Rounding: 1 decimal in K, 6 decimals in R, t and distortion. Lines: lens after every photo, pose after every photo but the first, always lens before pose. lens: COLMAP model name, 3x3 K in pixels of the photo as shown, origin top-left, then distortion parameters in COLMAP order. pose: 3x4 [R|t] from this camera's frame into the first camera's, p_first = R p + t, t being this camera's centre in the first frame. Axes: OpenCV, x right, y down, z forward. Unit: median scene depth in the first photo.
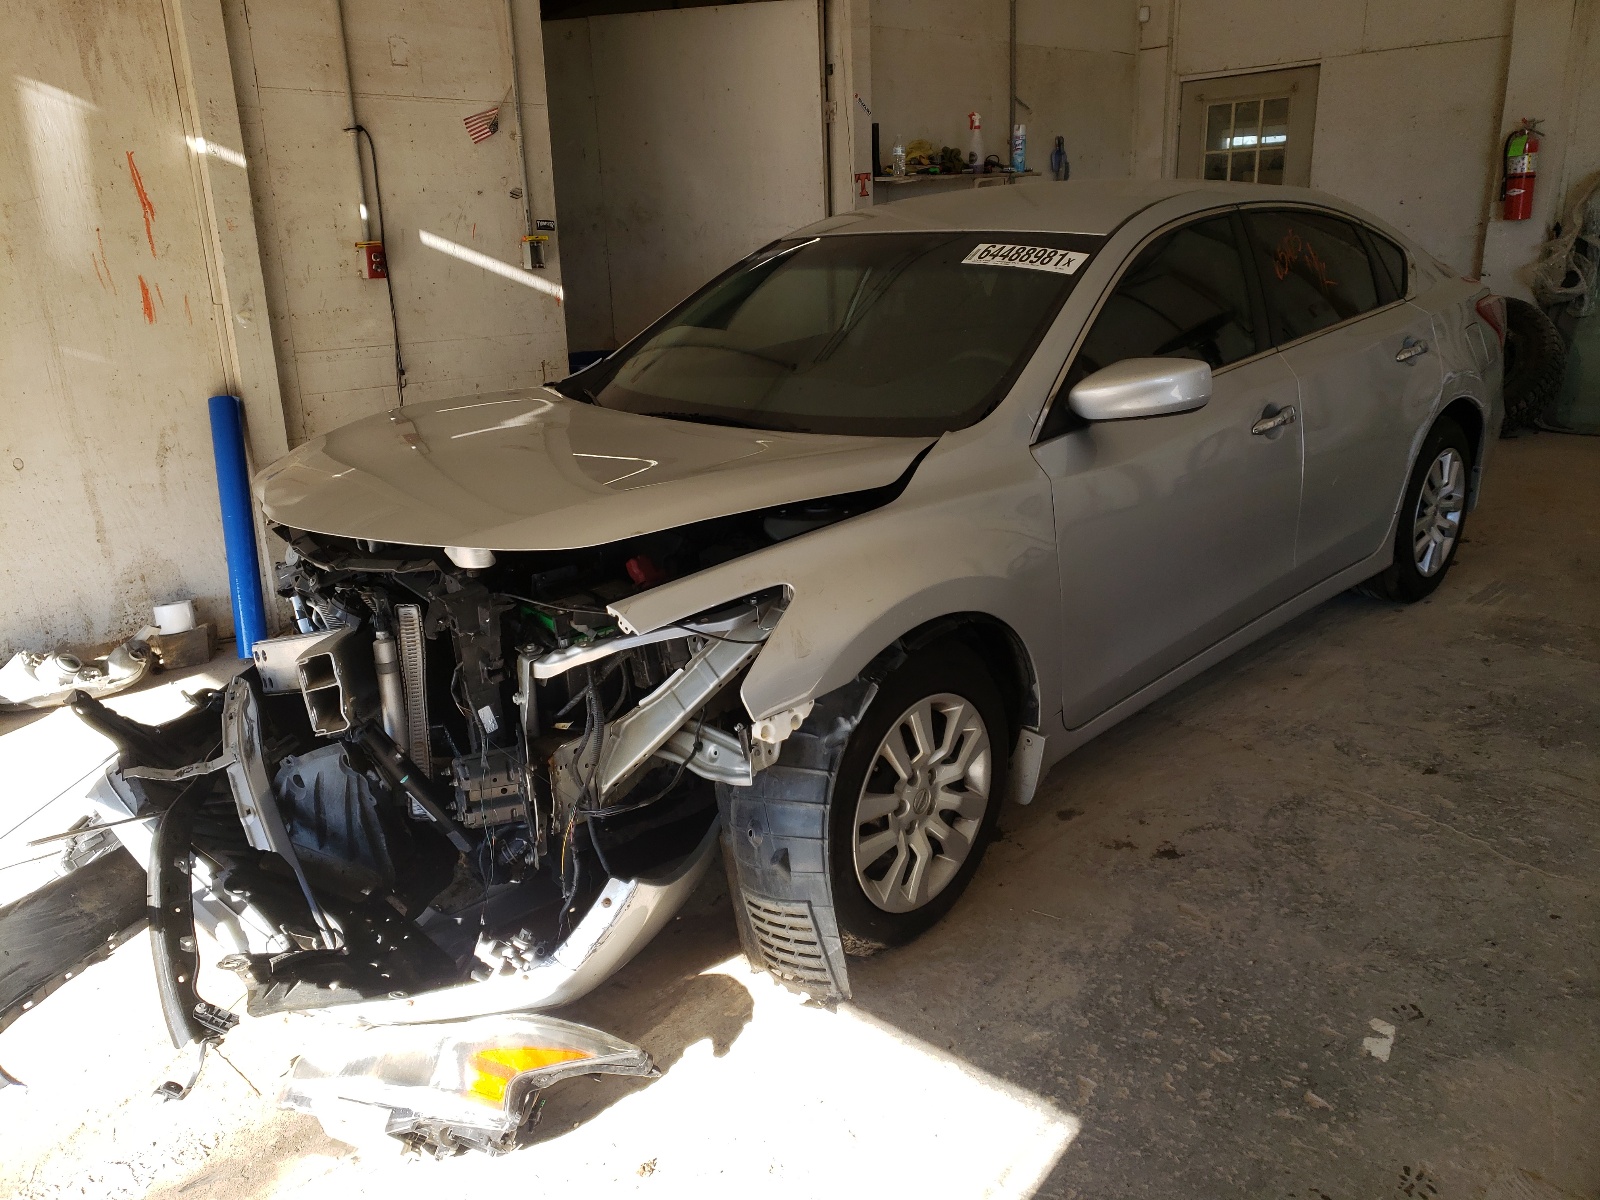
lens RADIAL K [[1207.3, 0, 797.4], [0, 1207.3, 567.0], [0, 0, 1]] dist [0.006456, 0.005438]
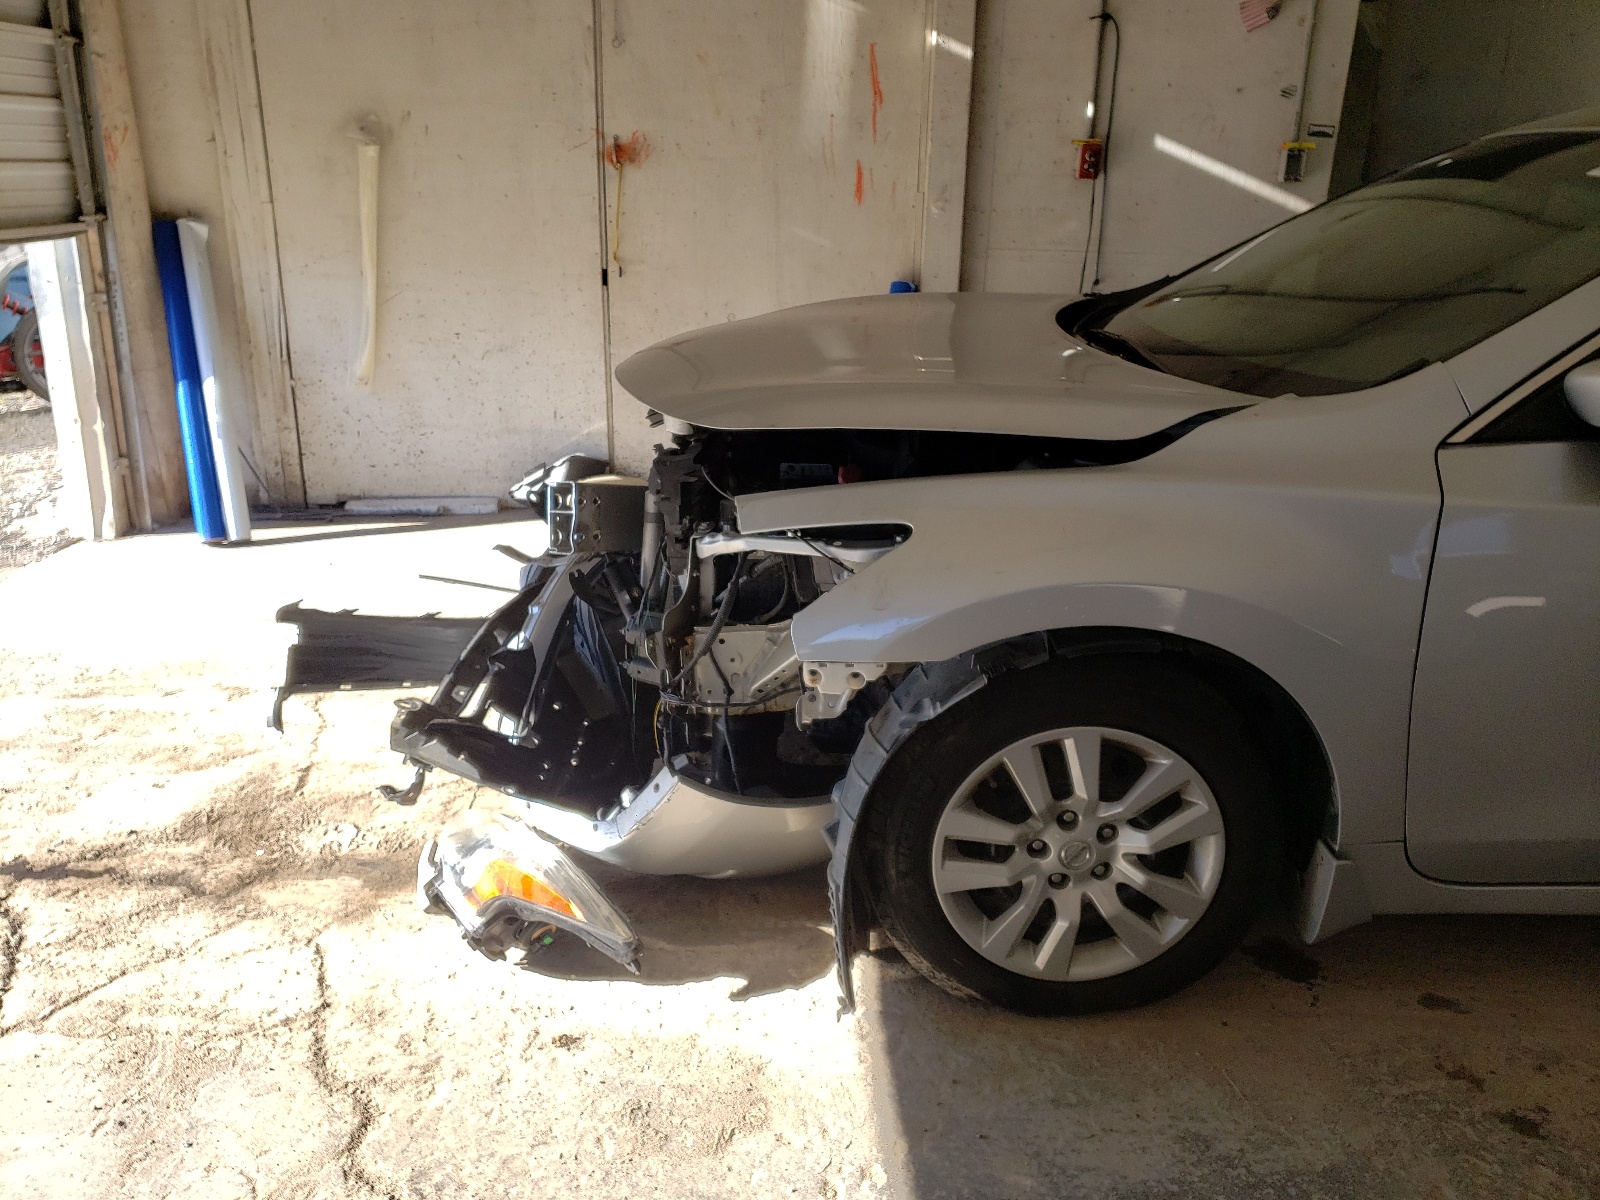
lens RADIAL K [[1216.8, 0, 800.0], [0, 1216.8, 600.0], [0, 0, 1]] dist [0.002684, 0.011350]
pose [[0.692968, 0.282437, -0.663343, 0.435785], [-0.233132, 0.958425, 0.164532, -0.047411], [0.682235, 0.040632, 0.730003, 0.294486]]
